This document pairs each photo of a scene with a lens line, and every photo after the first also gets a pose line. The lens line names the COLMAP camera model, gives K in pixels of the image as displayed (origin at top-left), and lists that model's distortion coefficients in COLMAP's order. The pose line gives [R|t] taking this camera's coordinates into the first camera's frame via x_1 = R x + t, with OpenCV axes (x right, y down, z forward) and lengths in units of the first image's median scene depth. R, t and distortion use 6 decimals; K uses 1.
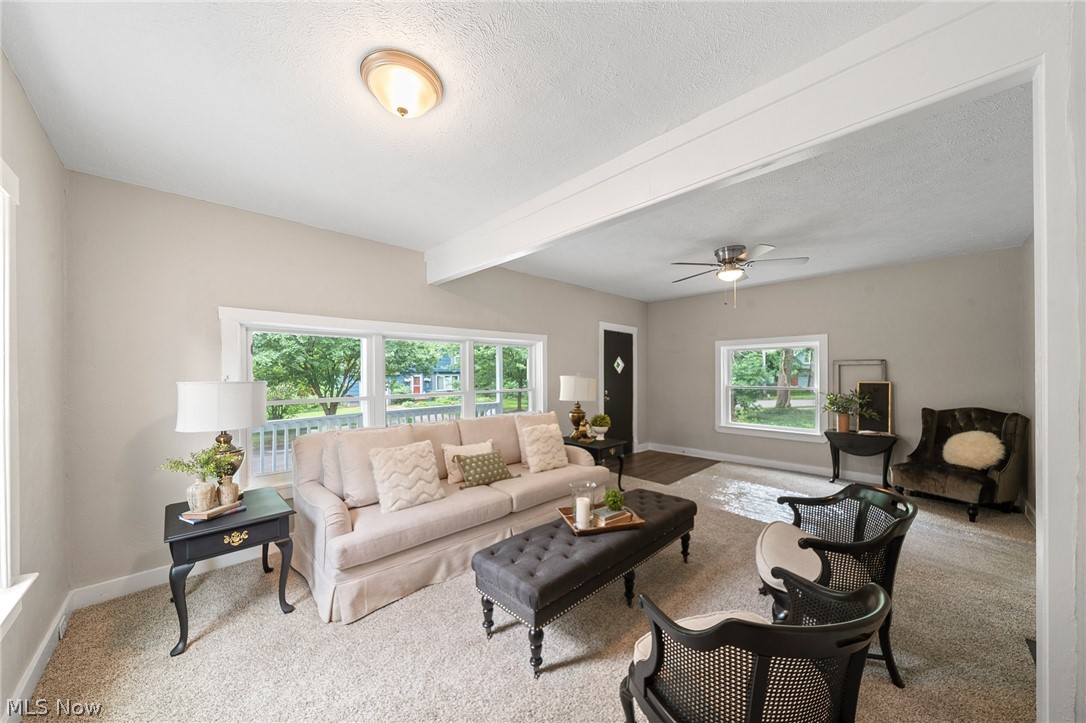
lens RADIAL K [[382.9, 0, 540.4], [0, 382.9, 373.2], [0, 0, 1]] dist [0.001226, 0.000057]
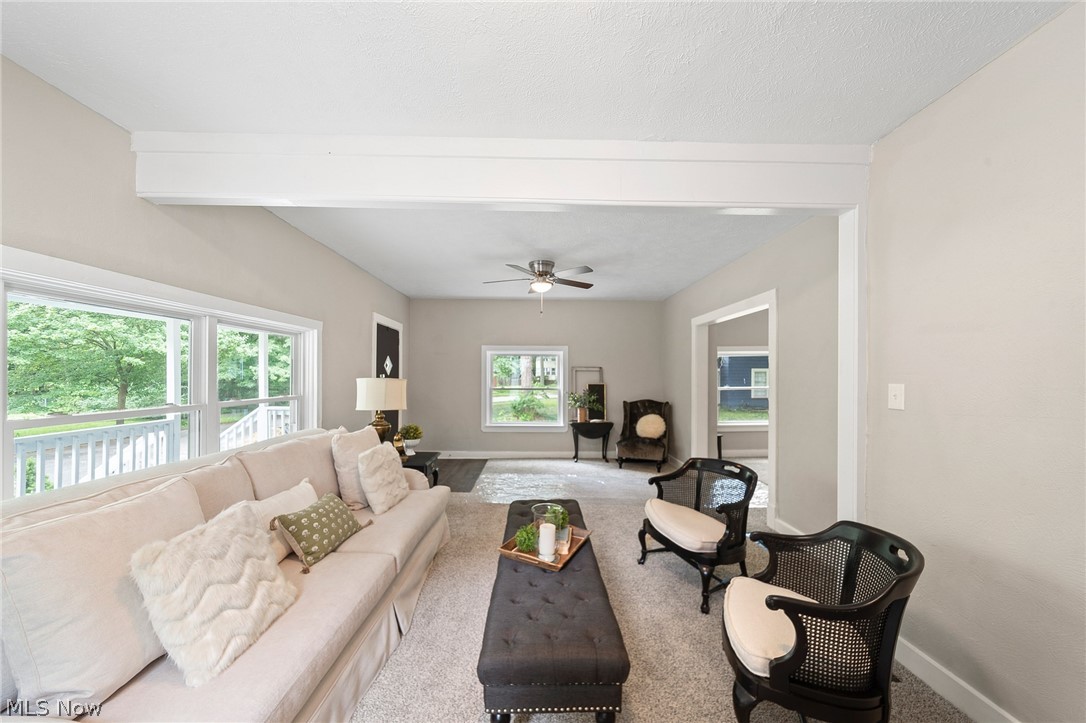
lens RADIAL K [[382.9, 0, 540.4], [0, 382.9, 373.2], [0, 0, 1]] dist [0.001226, 0.000057]
pose [[0.674939, 0.013107, 0.737757, -0.300848], [-0.009112, 0.999914, -0.009428, 0.001120], [-0.737817, -0.000359, 0.675000, 0.255964]]
